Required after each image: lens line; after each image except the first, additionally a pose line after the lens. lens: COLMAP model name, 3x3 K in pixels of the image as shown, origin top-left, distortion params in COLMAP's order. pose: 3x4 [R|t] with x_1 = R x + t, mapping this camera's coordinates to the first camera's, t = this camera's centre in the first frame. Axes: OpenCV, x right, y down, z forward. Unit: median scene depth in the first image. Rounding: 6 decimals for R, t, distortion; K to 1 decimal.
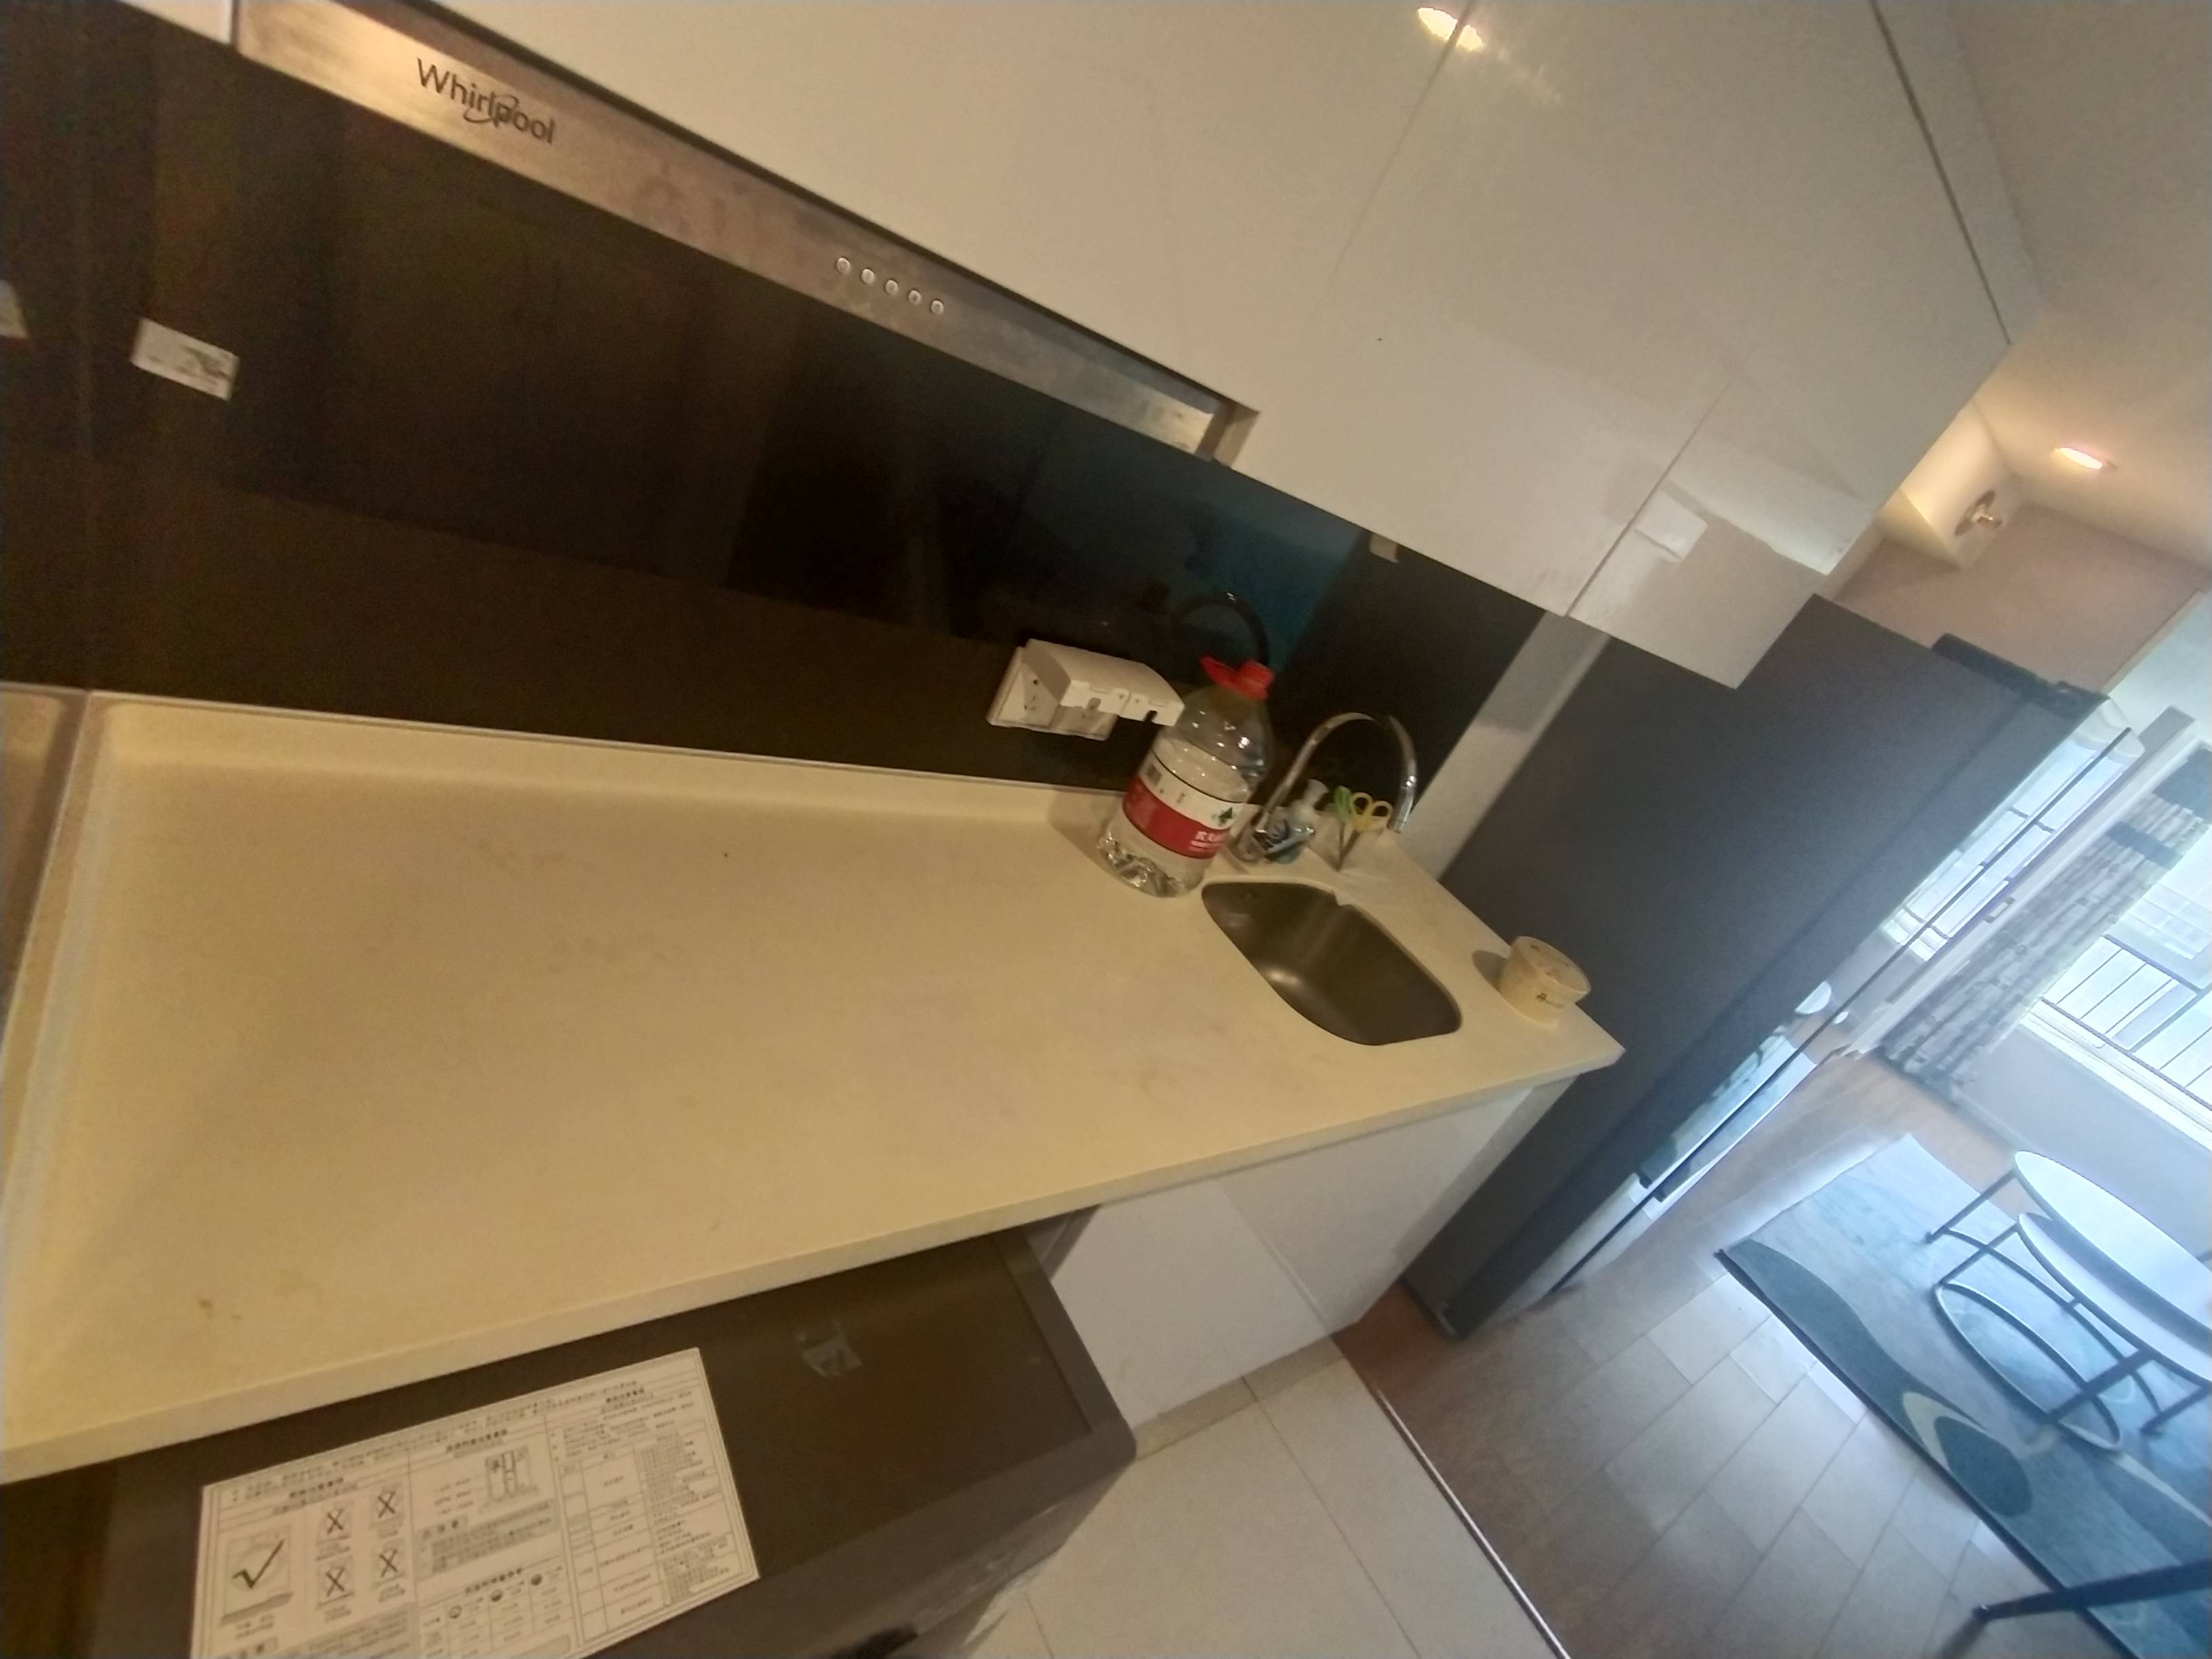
lens RADIAL K [[1008.7, 0, 1076.0], [0, 1008.7, 815.2], [0, 0, 1]] dist [-0.023946, 0.008559]
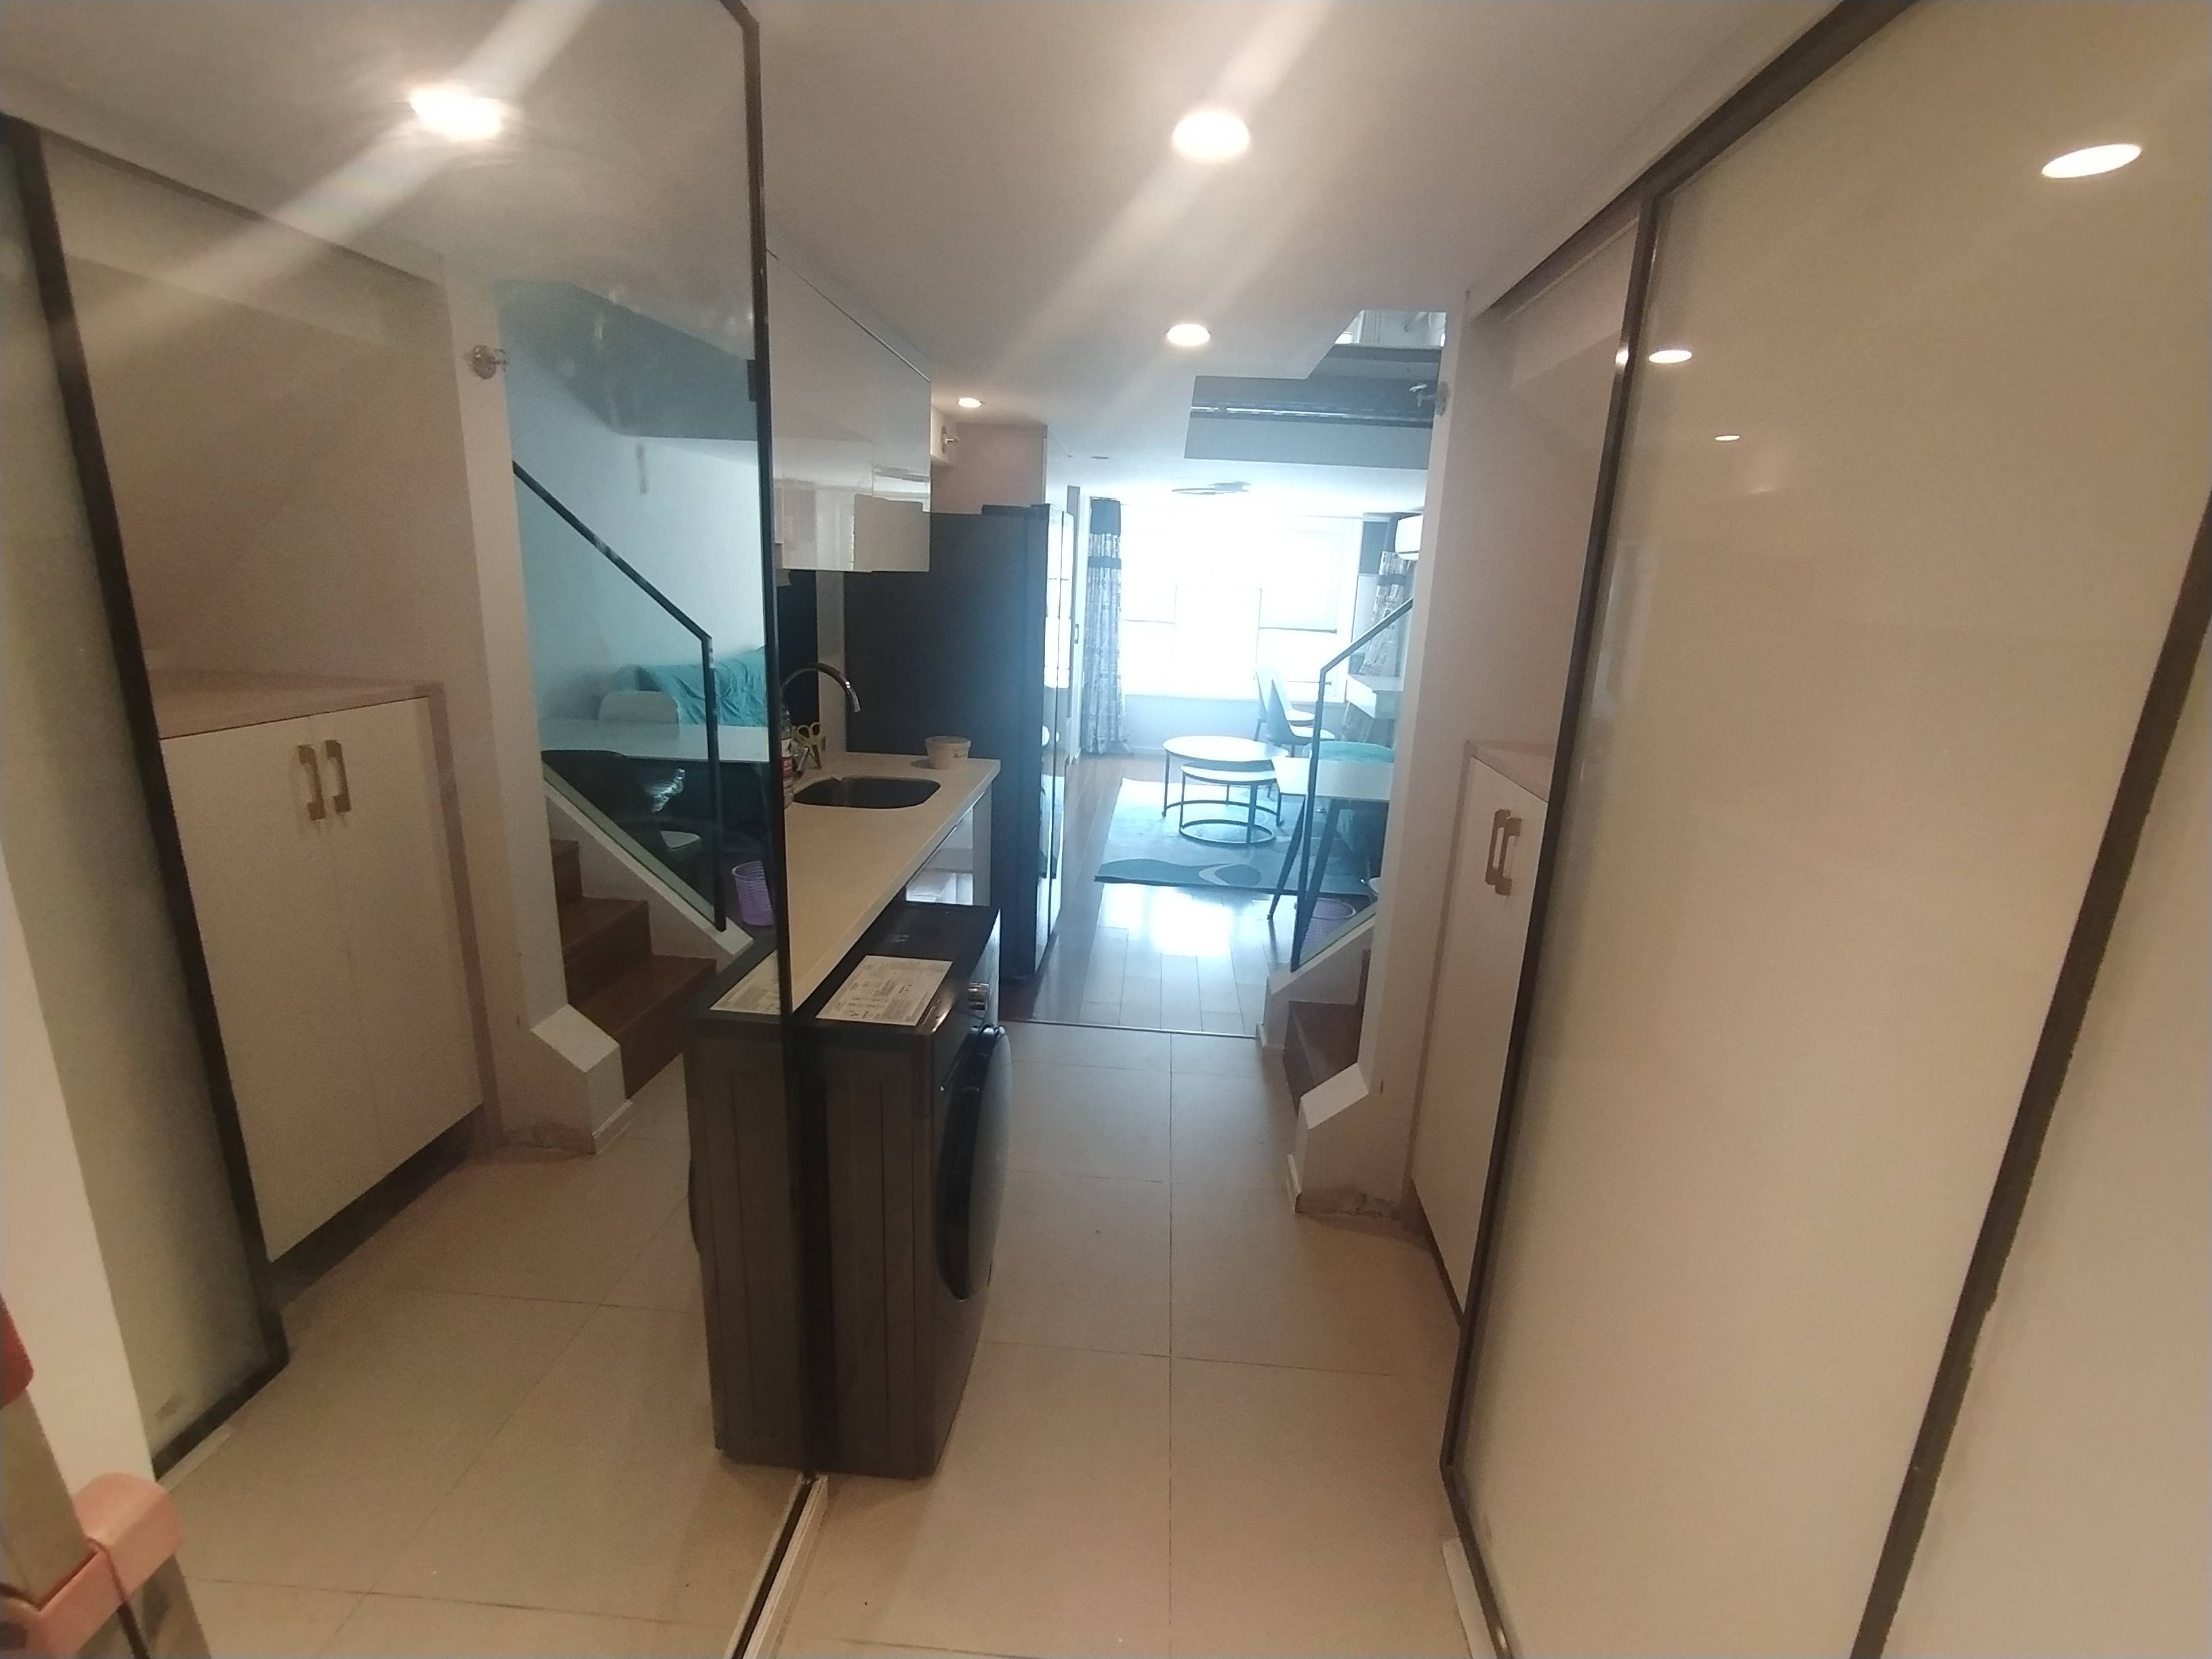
lens RADIAL K [[1008.7, 0, 1114.4], [0, 1008.7, 840.8], [0, 0, 1]] dist [-0.023946, 0.008559]
pose [[0.552946, -0.572364, 0.605516, -0.200593], [0.561538, 0.792879, 0.236682, 0.009401], [-0.615569, 0.209148, 0.759824, -0.190990]]
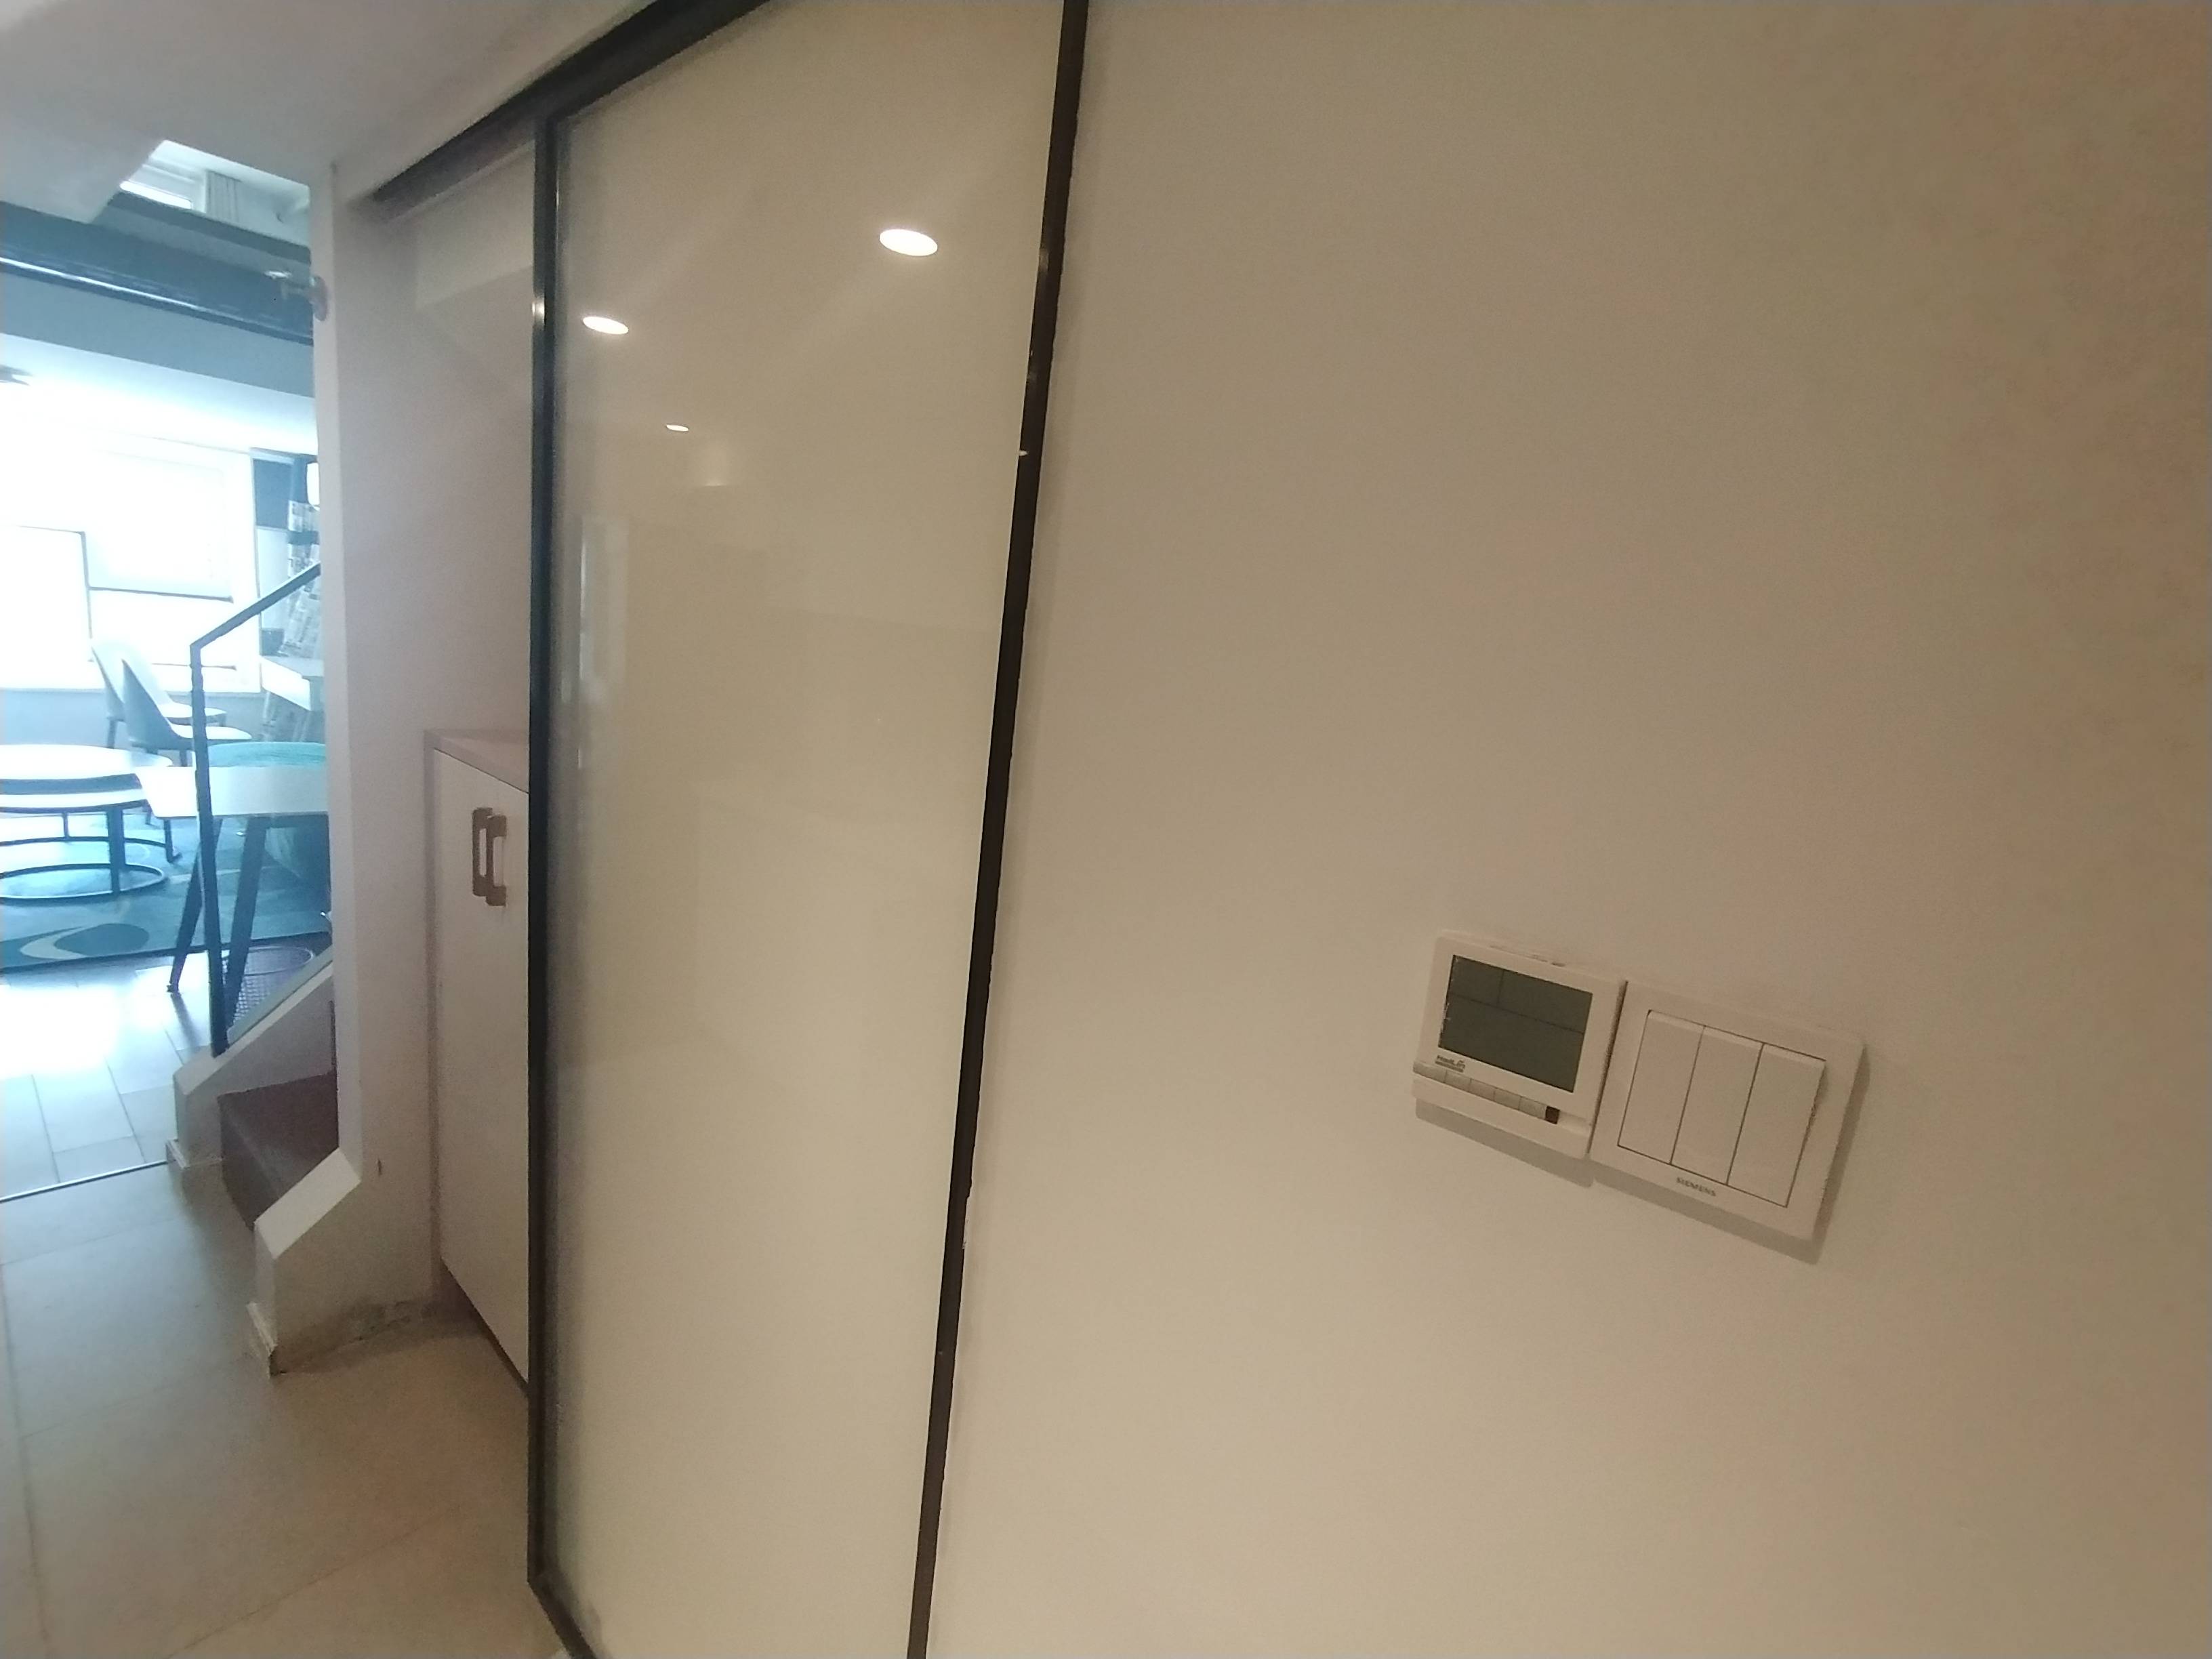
lens RADIAL K [[1008.7, 0, 1122.6], [0, 1008.7, 830.4], [0, 0, 1]] dist [-0.023946, 0.008559]
pose [[-0.214079, -0.601790, 0.769427, -0.179961], [0.247206, 0.728670, 0.638693, 0.023029], [-0.945018, 0.326938, -0.007226, -0.188235]]
